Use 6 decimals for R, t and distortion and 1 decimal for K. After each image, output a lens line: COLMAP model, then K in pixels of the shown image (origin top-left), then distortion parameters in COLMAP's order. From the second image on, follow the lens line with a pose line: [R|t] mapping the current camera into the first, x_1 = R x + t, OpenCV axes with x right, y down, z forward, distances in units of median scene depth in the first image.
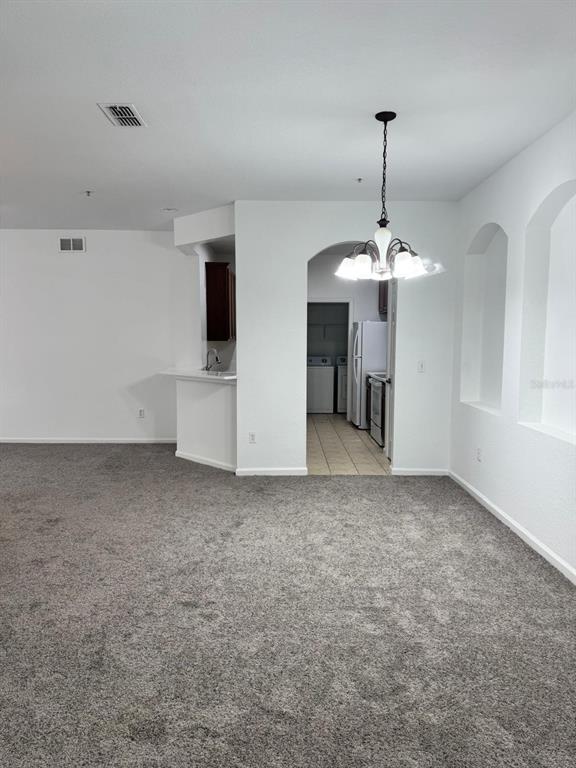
lens RADIAL K [[540.1, 0, 285.6], [0, 540.1, 382.4], [0, 0, 1]] dist [0.011578, -0.020420]
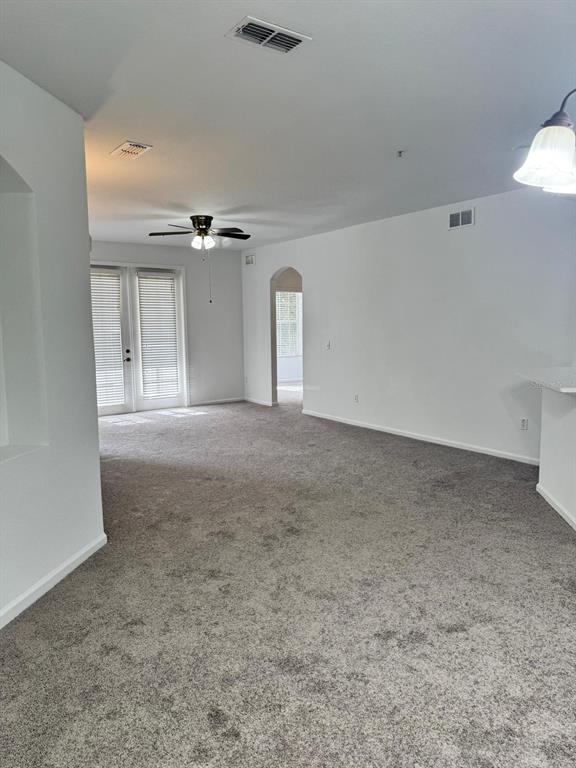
lens RADIAL K [[540.1, 0, 293.9], [0, 540.1, 384.2], [0, 0, 1]] dist [0.011578, -0.020420]
pose [[0.581039, 0.092664, -0.808583, 0.294930], [-0.066071, 0.995589, 0.066617, -0.053826], [0.811189, 0.014716, 0.584599, 0.478789]]
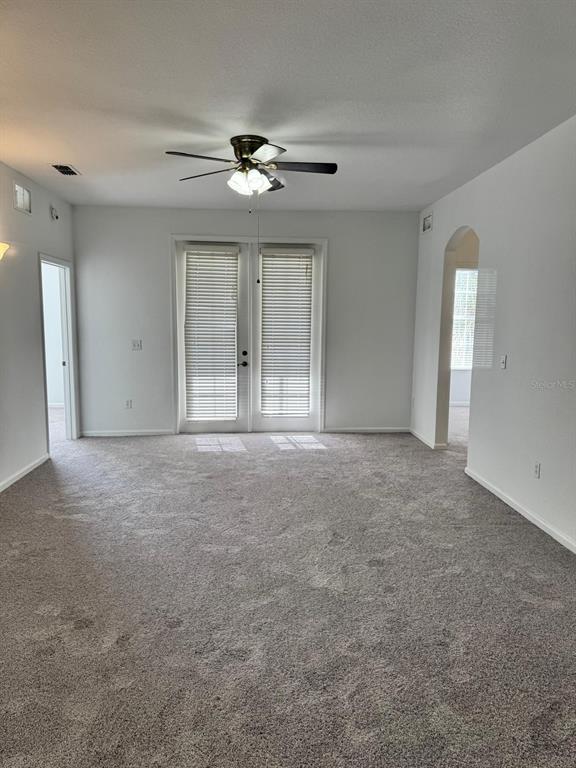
lens RADIAL K [[540.1, 0, 282.2], [0, 540.1, 390.4], [0, 0, 1]] dist [0.011578, -0.020420]
pose [[0.046797, 0.135527, -0.989668, -0.181206], [-0.100145, 0.986398, 0.130344, -0.112391], [0.993872, 0.093011, 0.059733, 1.229486]]
